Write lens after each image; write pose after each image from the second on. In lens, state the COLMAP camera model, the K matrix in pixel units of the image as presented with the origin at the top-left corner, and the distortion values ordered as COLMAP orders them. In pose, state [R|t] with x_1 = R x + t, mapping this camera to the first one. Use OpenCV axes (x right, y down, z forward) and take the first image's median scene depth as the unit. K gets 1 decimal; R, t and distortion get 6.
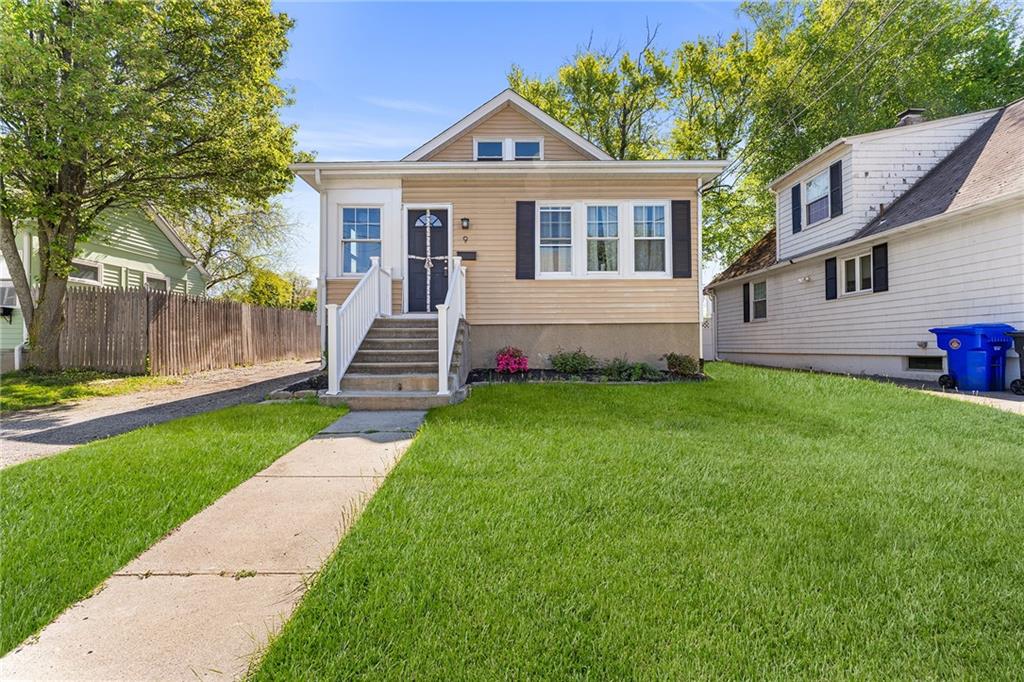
lens RADIAL K [[420.2, 0, 515.7], [0, 420.2, 345.9], [0, 0, 1]] dist [0.000036, -0.000233]
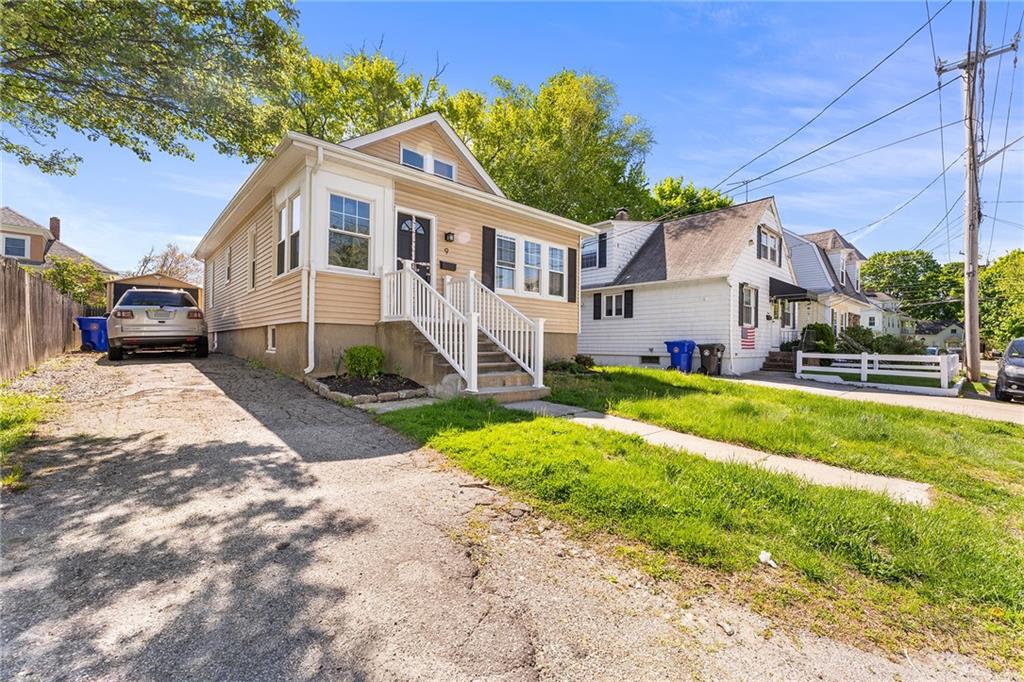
lens RADIAL K [[420.2, 0, 515.7], [0, 420.2, 345.9], [0, 0, 1]] dist [0.000036, -0.000233]
pose [[0.740229, 0.015373, 0.672179, -0.716292], [-0.020661, 0.999787, -0.000113, -0.007265], [-0.672038, -0.013805, 0.740388, 0.055409]]
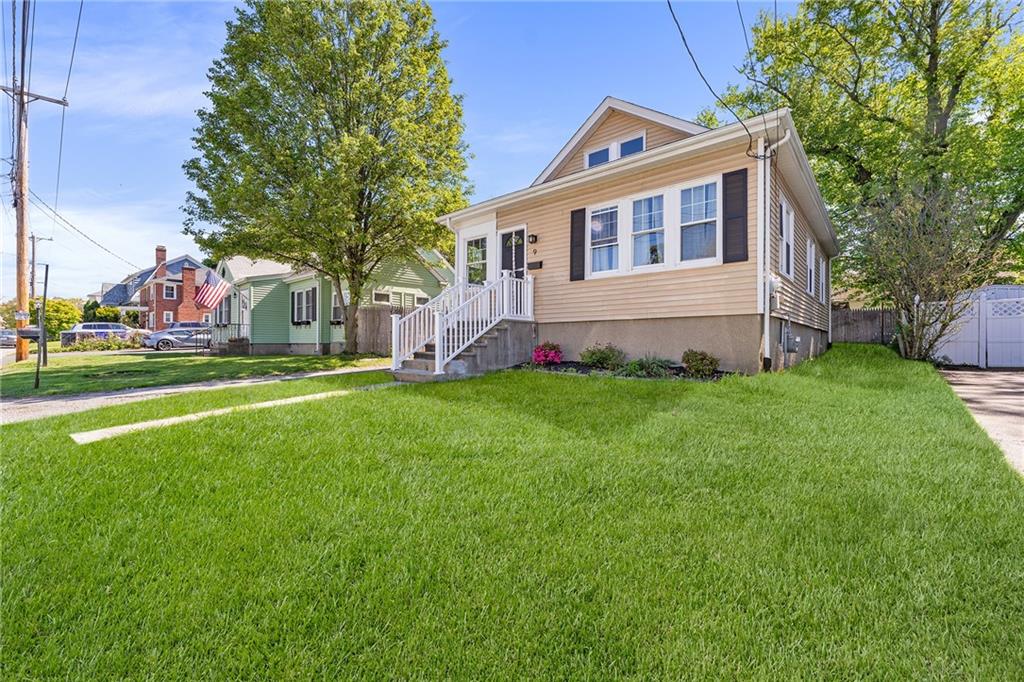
lens RADIAL K [[420.2, 0, 515.7], [0, 420.2, 345.9], [0, 0, 1]] dist [0.000036, -0.000233]
pose [[0.751596, 0.011074, -0.659531, 0.625304], [-0.002577, 0.999901, 0.013852, -0.001832], [0.659619, -0.008711, 0.751550, 0.060738]]
